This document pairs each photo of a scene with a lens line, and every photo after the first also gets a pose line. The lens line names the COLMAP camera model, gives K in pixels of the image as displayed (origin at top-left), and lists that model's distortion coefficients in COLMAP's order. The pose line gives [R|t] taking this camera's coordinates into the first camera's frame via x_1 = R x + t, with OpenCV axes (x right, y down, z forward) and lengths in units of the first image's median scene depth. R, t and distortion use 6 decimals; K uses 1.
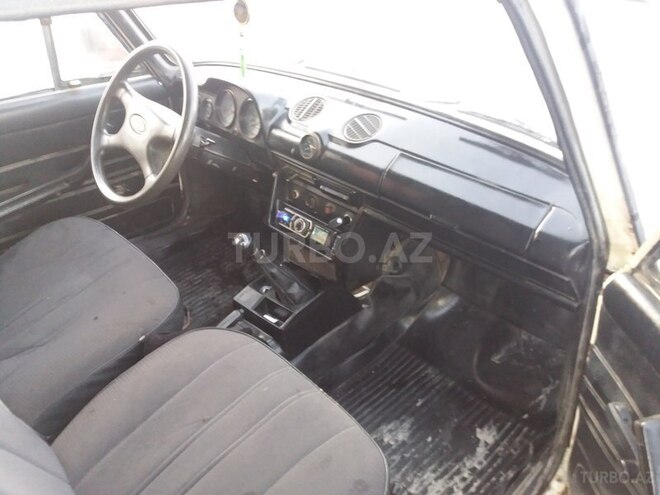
lens RADIAL K [[532.3, 0, 330.0], [0, 532.3, 247.5], [0, 0, 1]] dist [0.125852, -0.314818]
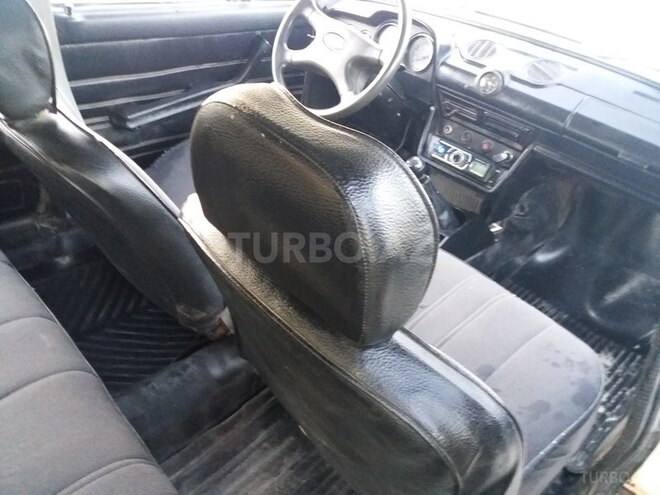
lens RADIAL K [[542.3, 0, 330.0], [0, 542.3, 247.5], [0, 0, 1]] dist [0.003806, -0.011384]
pose [[0.991549, 0.106625, 0.073908, -0.378453], [-0.110482, 0.992609, 0.050220, 0.113921], [-0.068007, -0.057961, 0.996000, -0.087986]]
